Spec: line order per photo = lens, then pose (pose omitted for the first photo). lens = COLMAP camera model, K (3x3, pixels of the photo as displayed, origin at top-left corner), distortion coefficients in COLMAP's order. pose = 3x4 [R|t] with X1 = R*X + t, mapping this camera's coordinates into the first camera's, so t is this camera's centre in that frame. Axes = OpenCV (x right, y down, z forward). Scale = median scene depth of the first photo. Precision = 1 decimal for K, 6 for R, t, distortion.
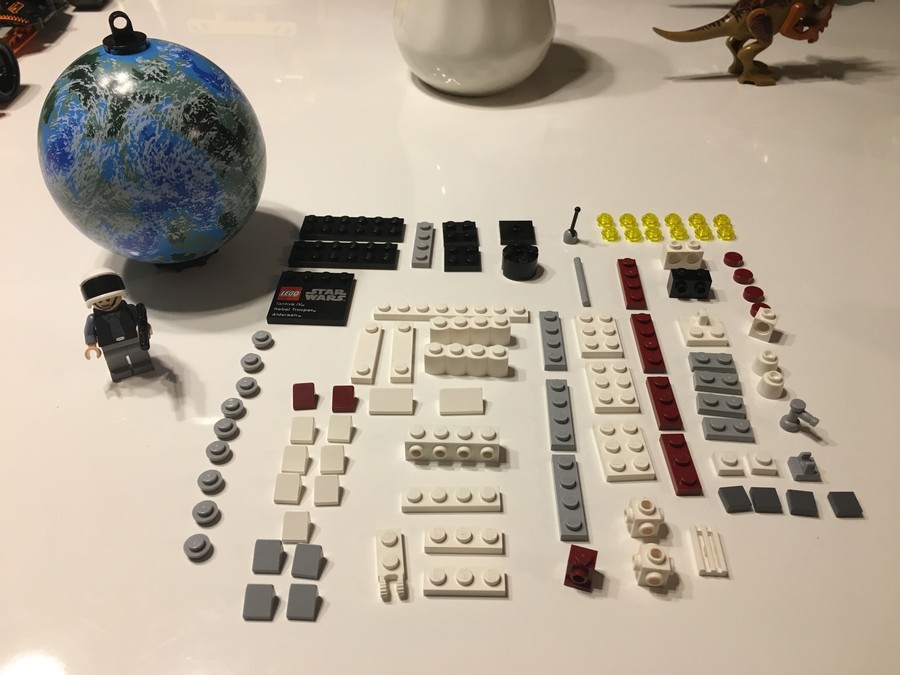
lens RADIAL K [[771.1, 0, 450.0], [0, 771.1, 337.5], [0, 0, 1]] dist [0.073325, -0.130130]
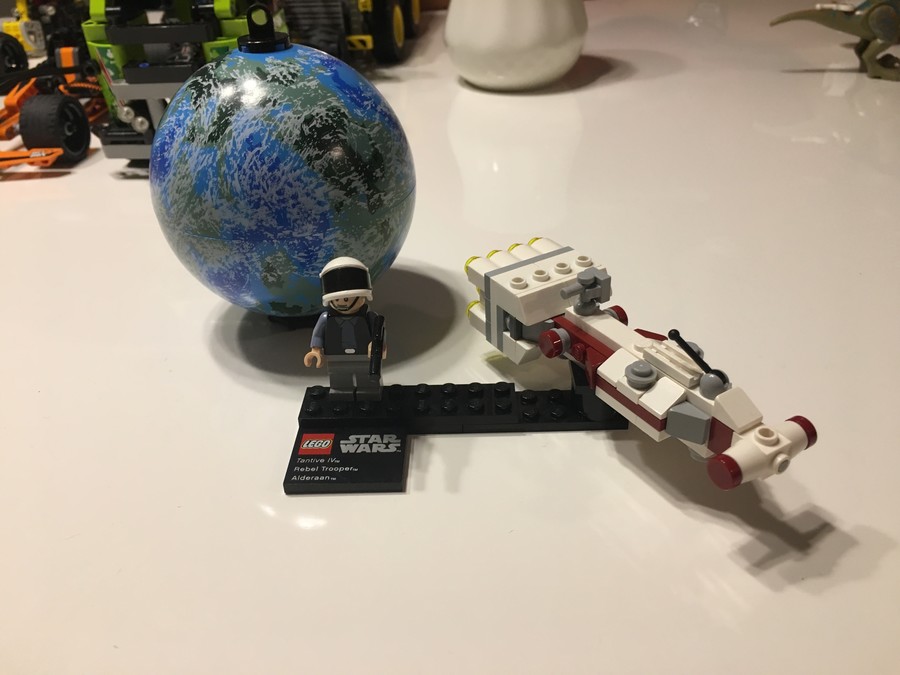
lens RADIAL K [[771.1, 0, 450.0], [0, 771.1, 337.5], [0, 0, 1]] dist [0.073325, -0.130130]
pose [[0.939524, 0.148569, -0.308580, 0.072680], [-0.194899, 0.972822, -0.125027, -0.008849], [0.281619, 0.177608, 0.942946, 0.340073]]
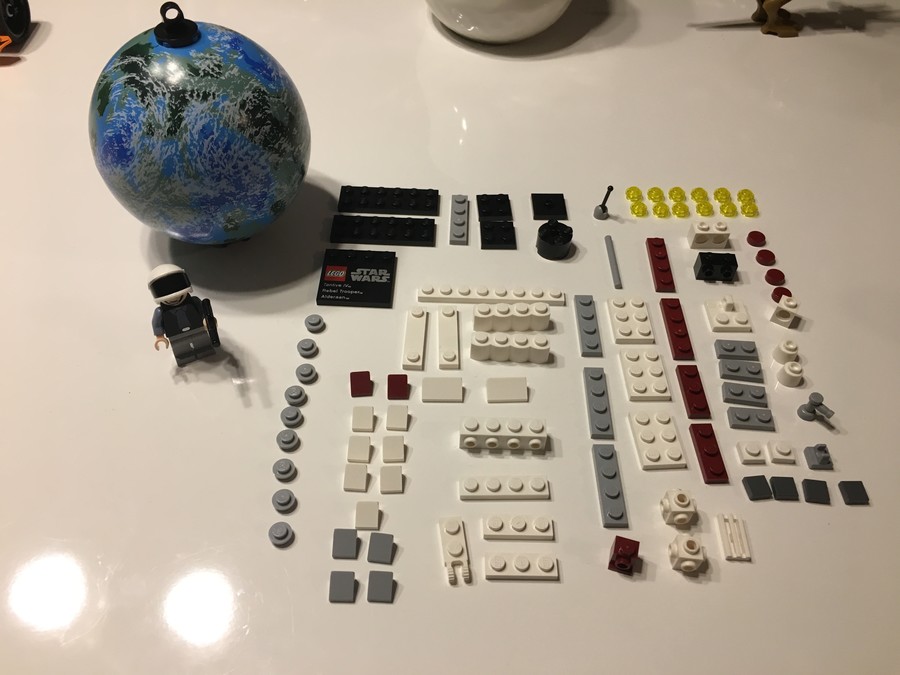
lens RADIAL K [[771.1, 0, 450.0], [0, 771.1, 337.5], [0, 0, 1]] dist [0.073325, -0.130130]
pose [[0.999542, 0.005360, 0.029767, -0.096685], [-0.009696, 0.989015, 0.147500, -0.146632], [-0.028649, -0.147721, 0.988614, -0.054744]]
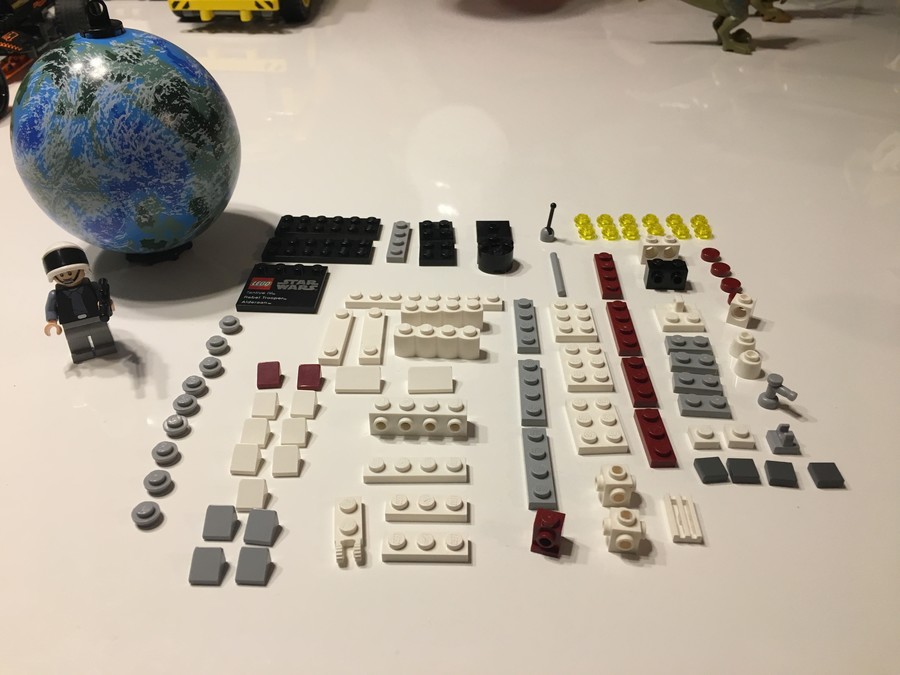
lens RADIAL K [[771.1, 0, 450.0], [0, 771.1, 337.5], [0, 0, 1]] dist [0.073325, -0.130130]
pose [[0.999999, 0.001100, 0.001208, 0.037620], [-0.000987, 0.995960, -0.089797, 0.115461], [-0.001301, 0.089796, 0.995959, 0.026896]]
